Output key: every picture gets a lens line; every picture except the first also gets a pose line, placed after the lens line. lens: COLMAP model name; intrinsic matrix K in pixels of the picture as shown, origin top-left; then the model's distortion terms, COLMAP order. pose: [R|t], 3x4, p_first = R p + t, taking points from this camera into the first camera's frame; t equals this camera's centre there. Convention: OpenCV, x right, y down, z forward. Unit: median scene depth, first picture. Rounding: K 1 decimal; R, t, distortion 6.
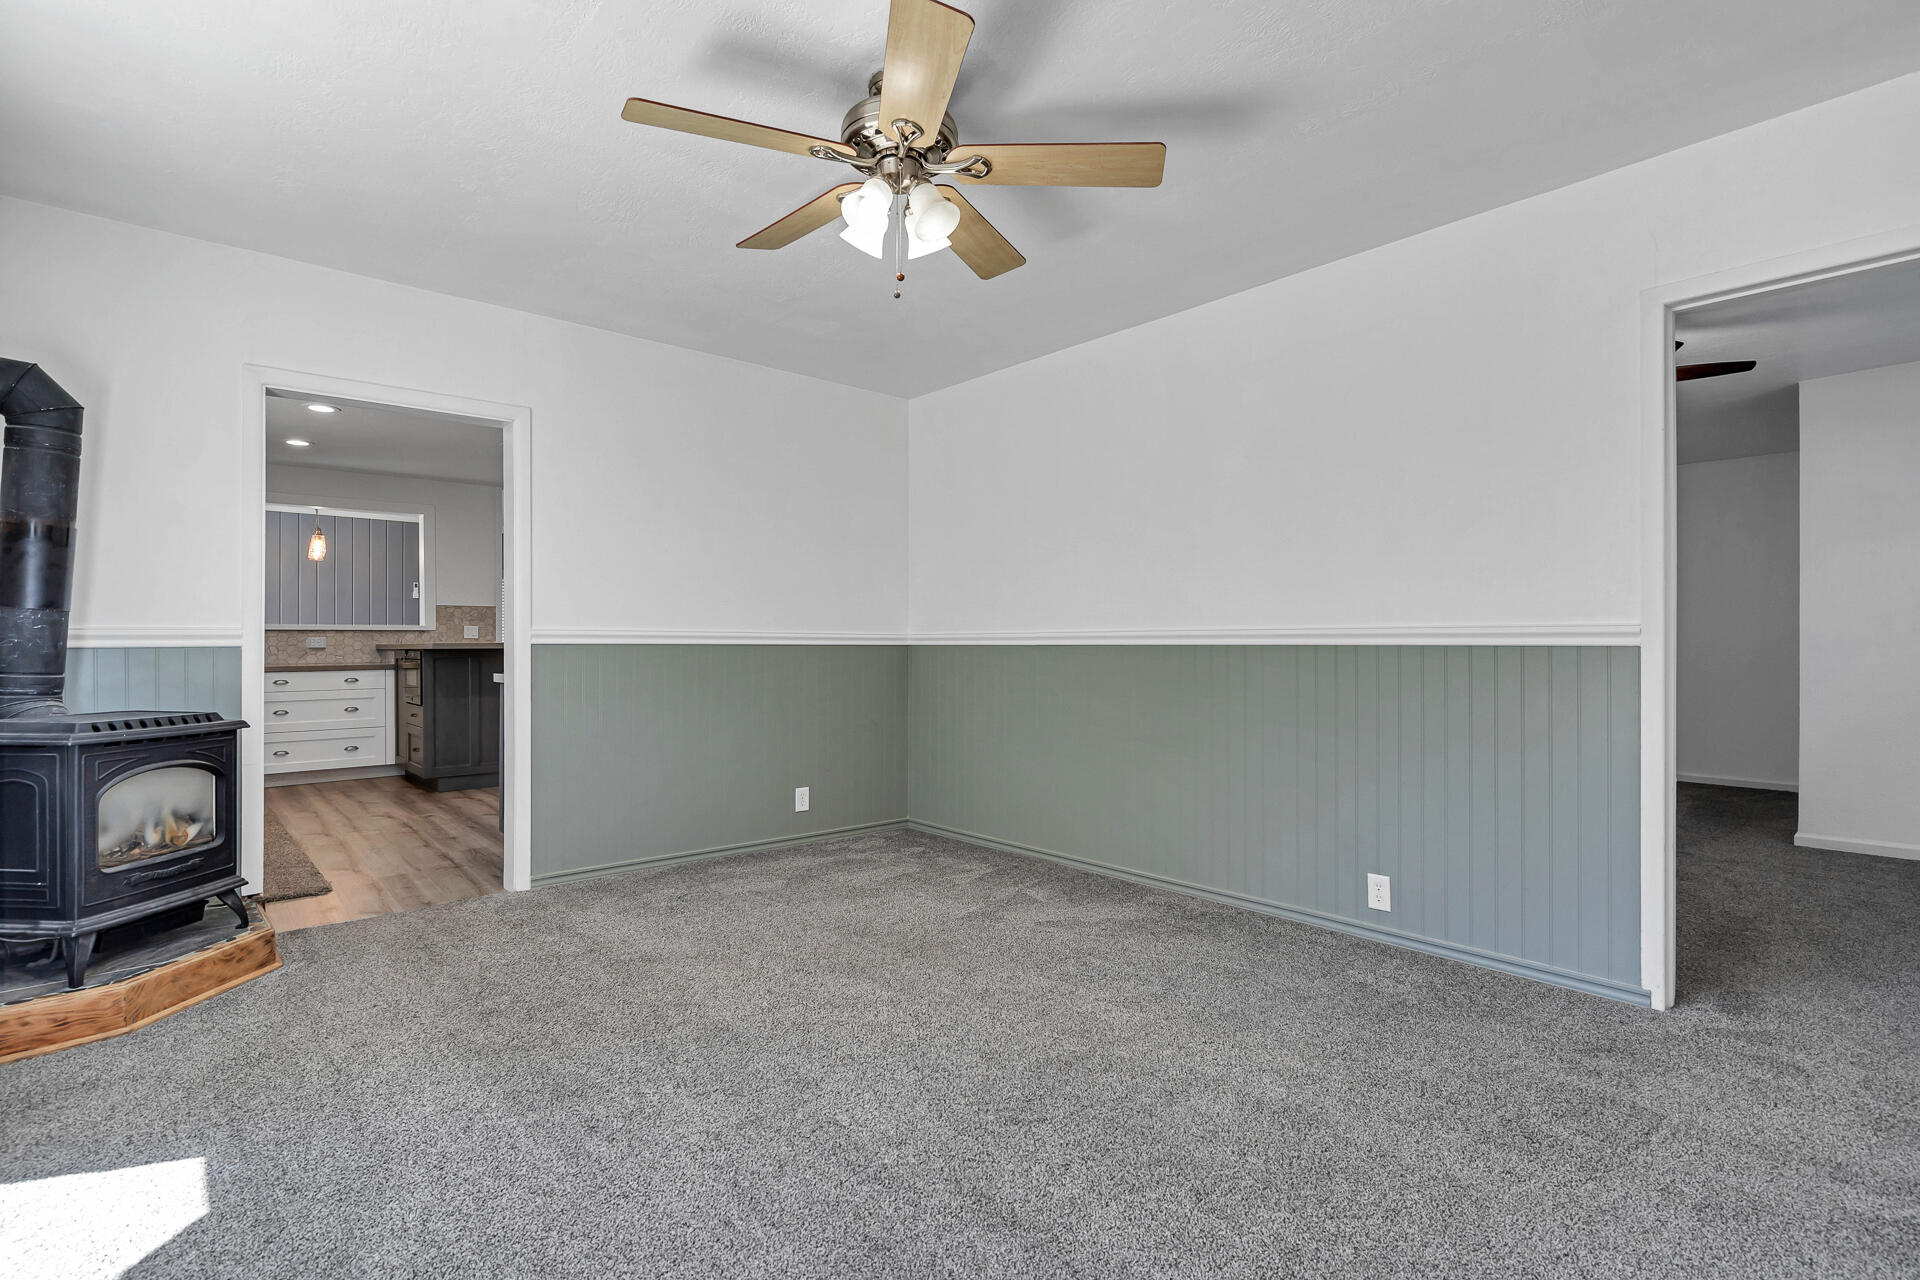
lens RADIAL K [[908.0, 0, 960.0], [0, 908.0, 640.0], [0, 0, 1]] dist [0.000817, 0.000879]
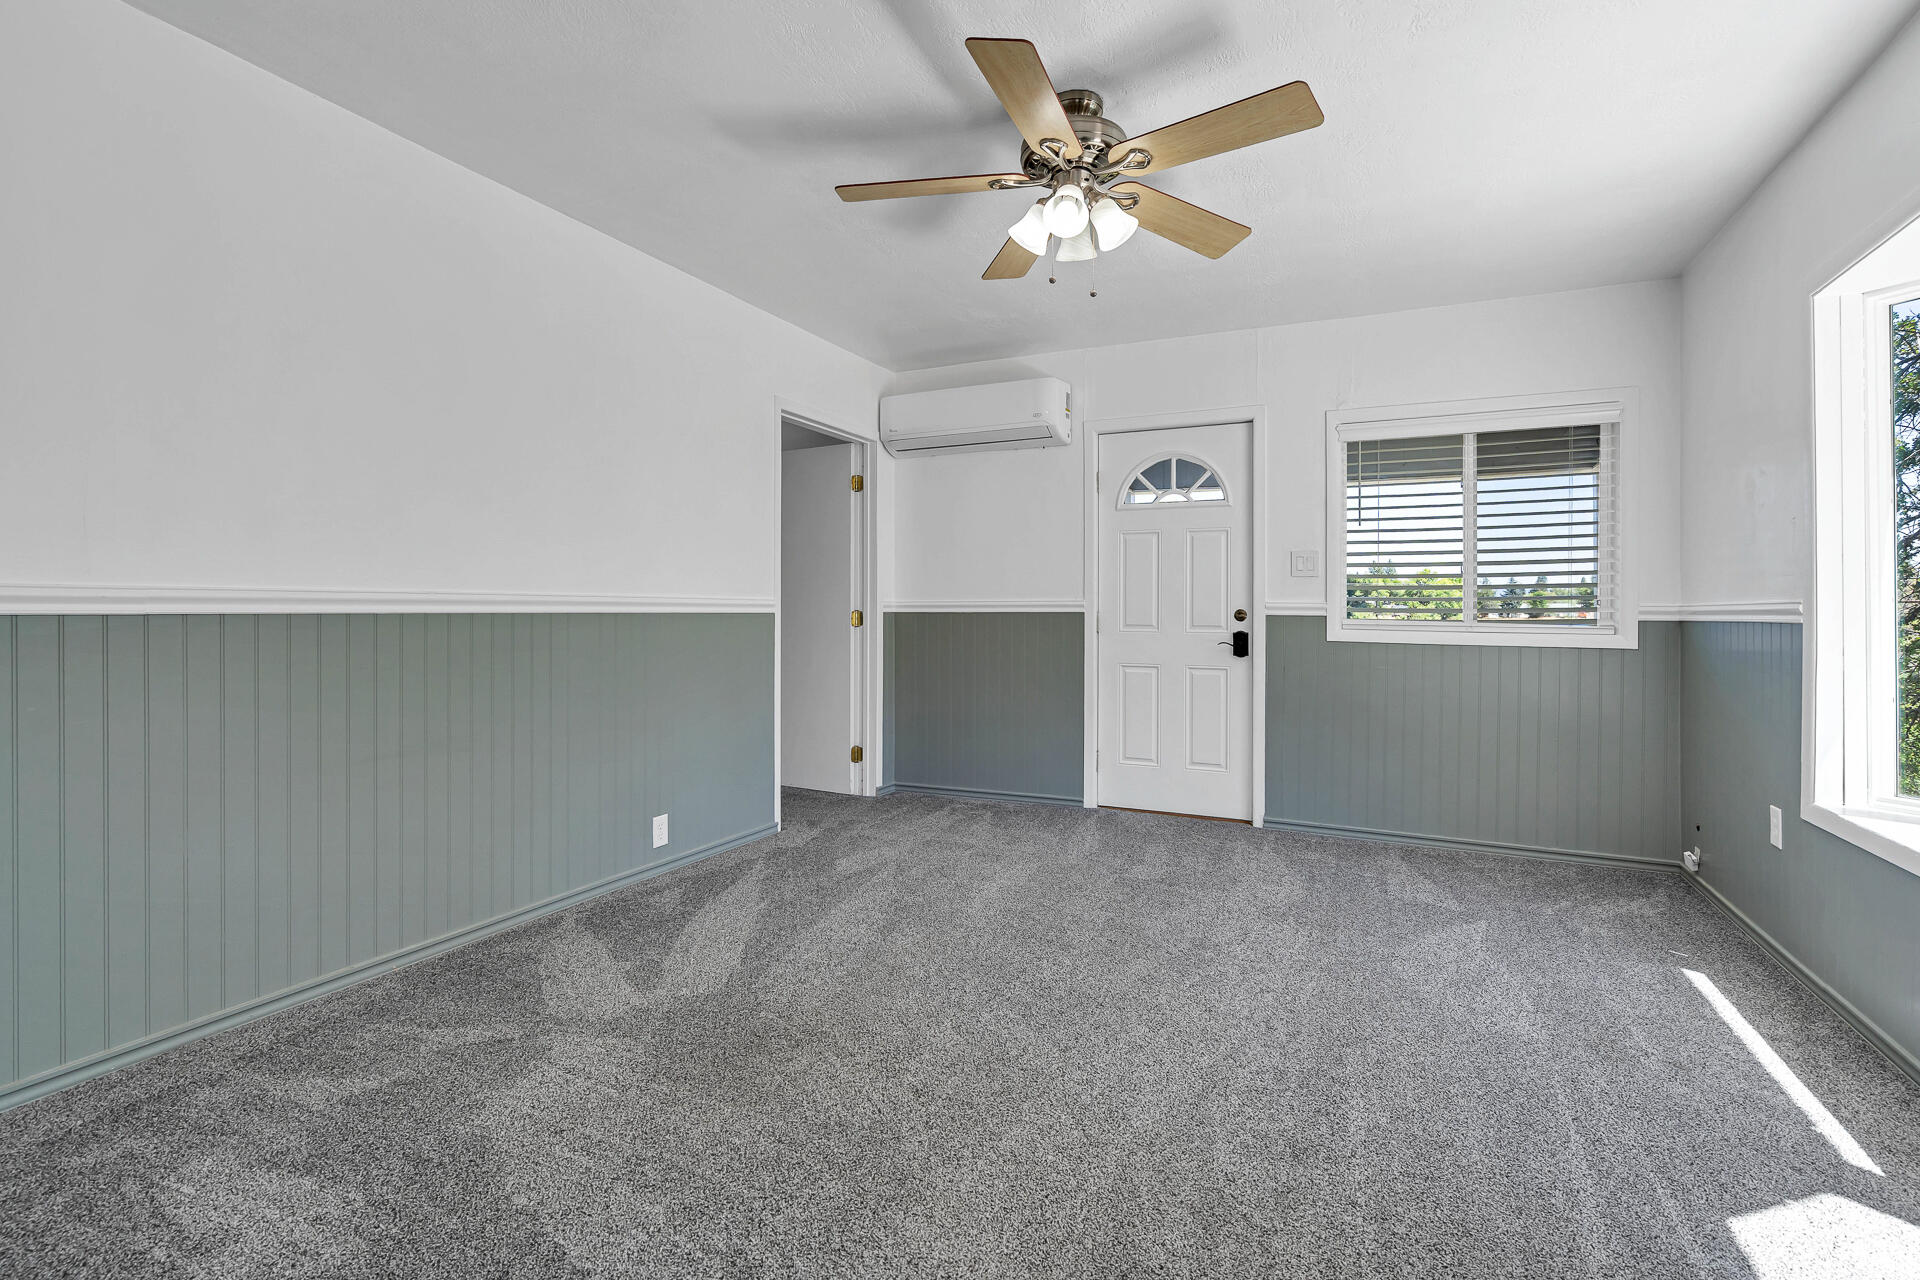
lens RADIAL K [[895.3, 0, 954.1], [0, 895.3, 611.1], [0, 0, 1]] dist [0.002776, 0.000896]
pose [[-0.377710, 0.000433, 0.925924, -0.802827], [-0.006058, 0.999977, -0.002939, 0.004466], [-0.925904, -0.006720, -0.377699, 1.219668]]
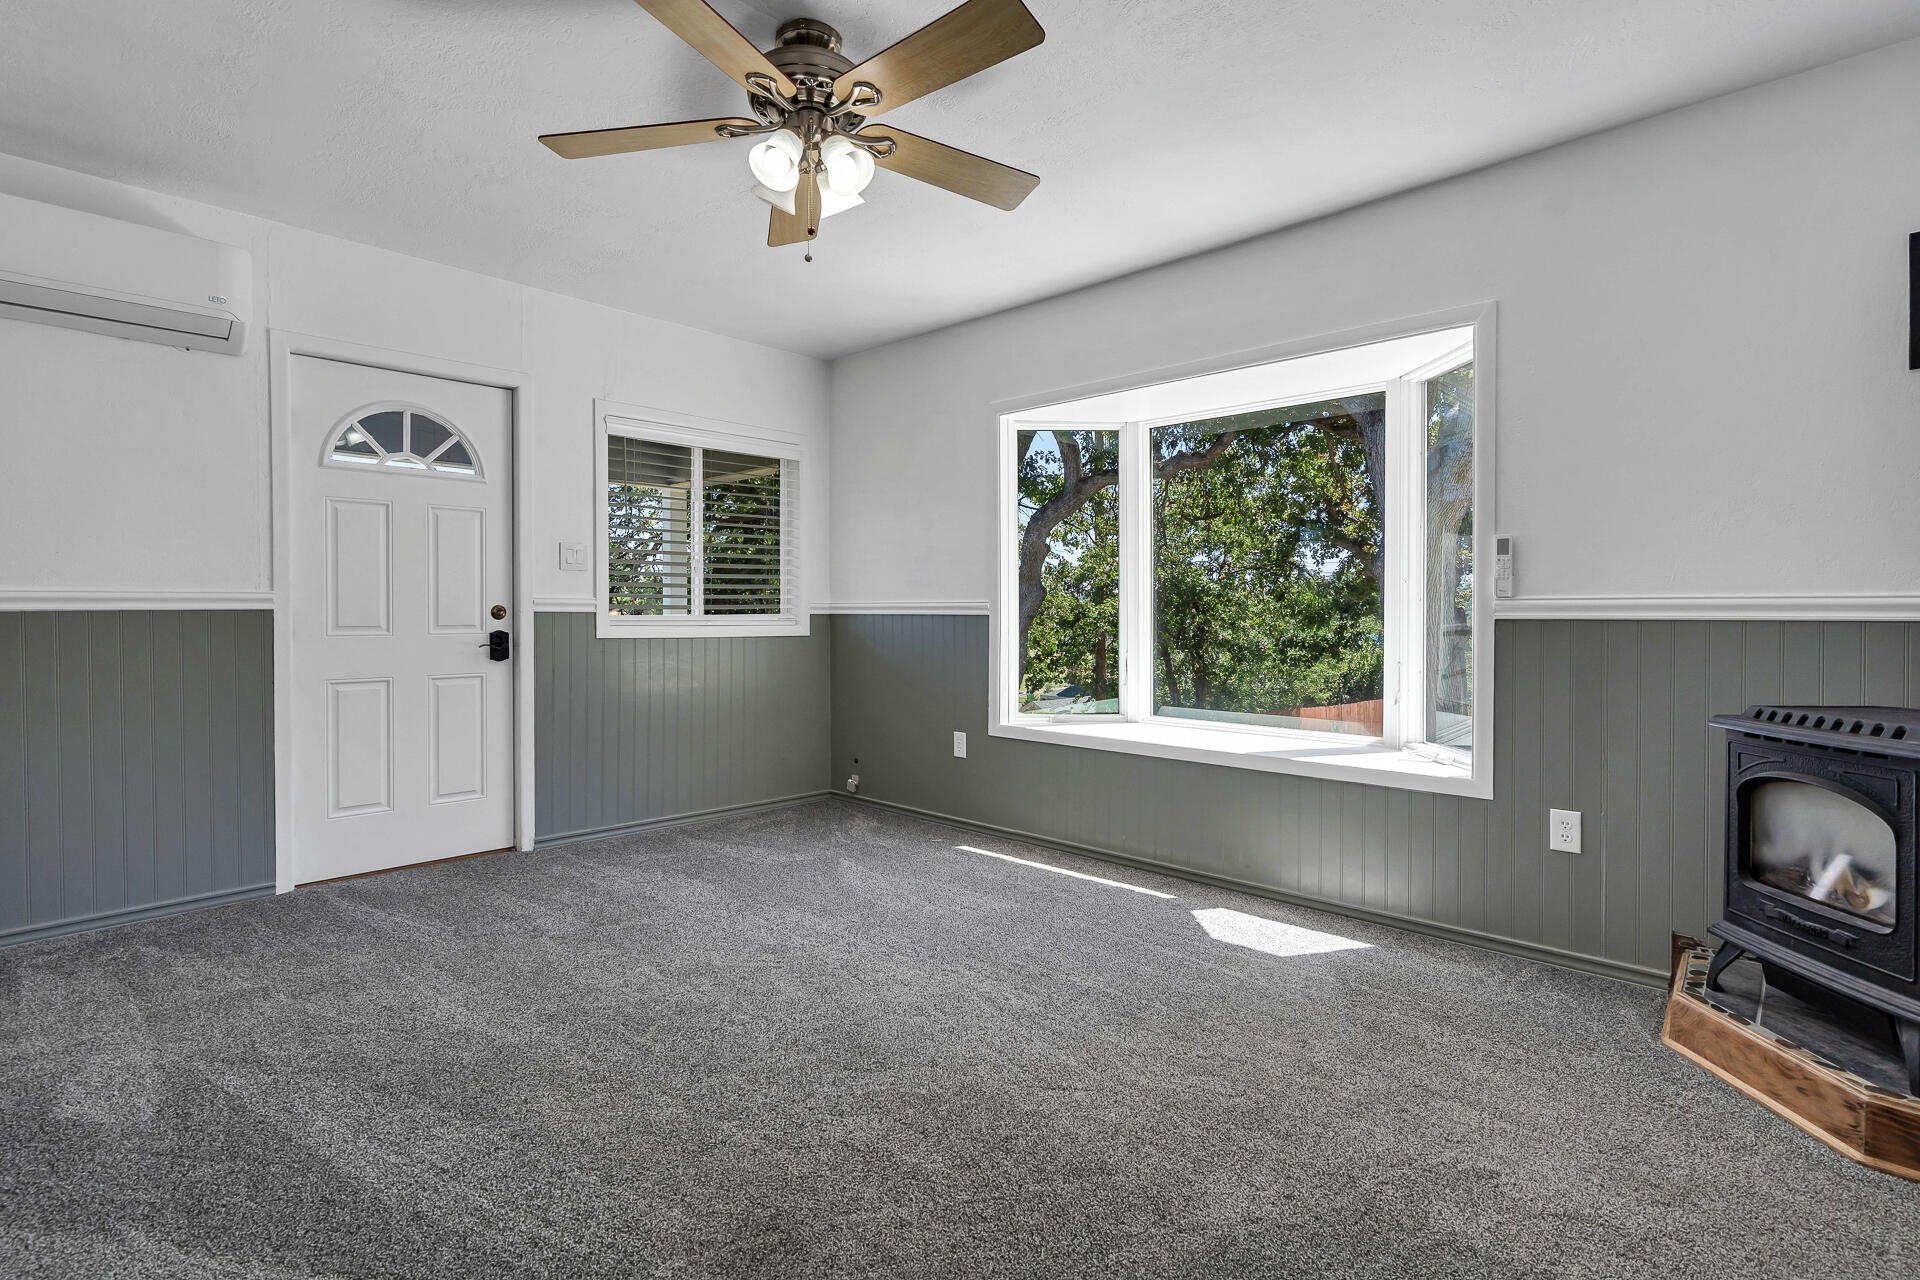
lens RADIAL K [[920.8, 0, 935.5], [0, 920.8, 620.0], [0, 0, 1]] dist [0.000805, 0.000449]
pose [[-0.998460, -0.000383, -0.055469, -0.113545], [-0.001047, 0.999928, 0.011943, -0.001587], [0.055461, 0.011982, -0.998389, 1.588074]]
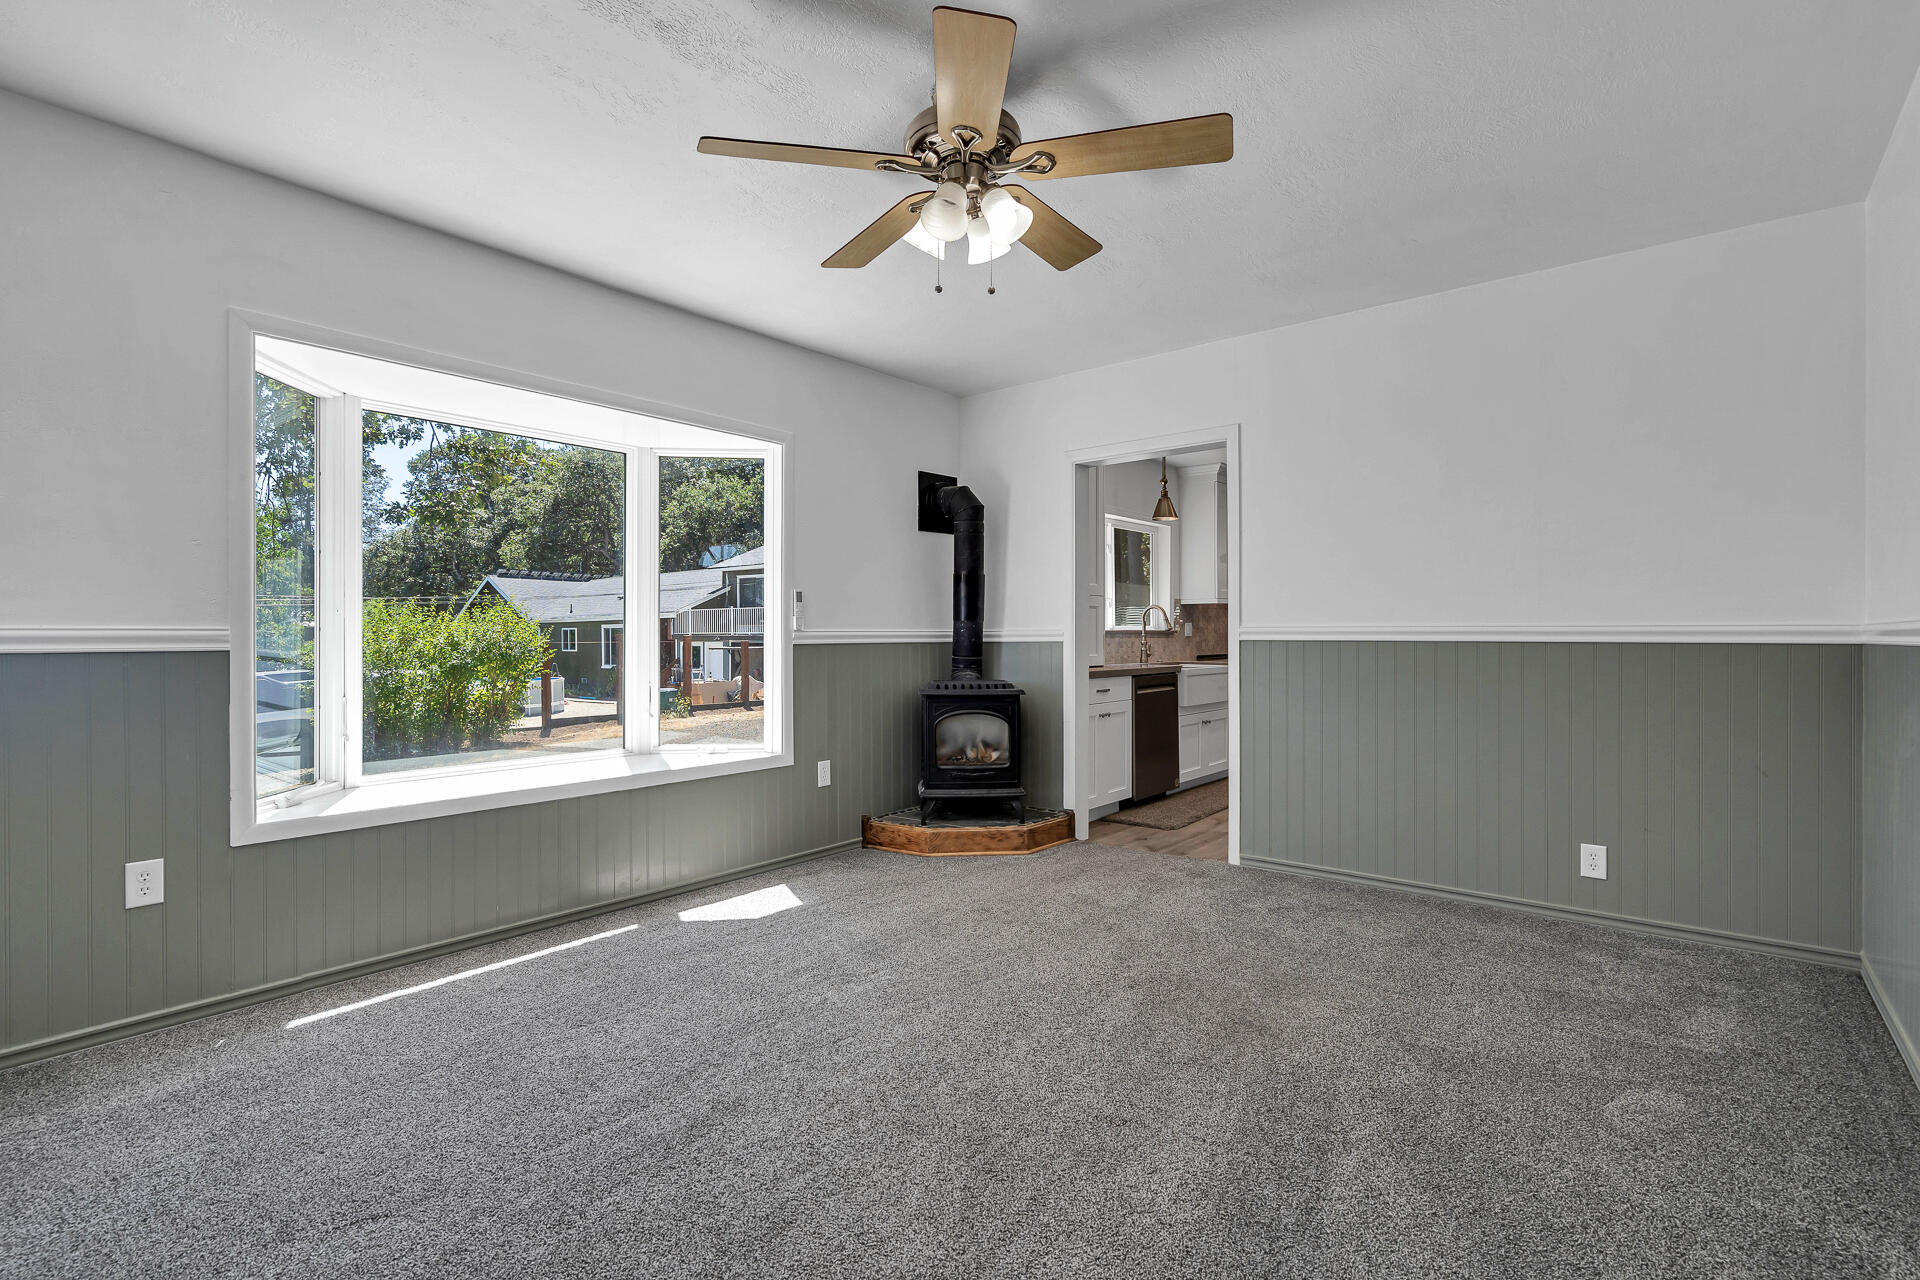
lens RADIAL K [[908.0, 0, 960.0], [0, 908.0, 640.0], [0, 0, 1]] dist [0.000817, 0.000879]
pose [[0.157684, 0.002833, -0.987485, 0.733486], [0.004545, 0.999983, 0.003594, -0.002326], [0.987479, -0.005055, 0.157669, 0.662374]]
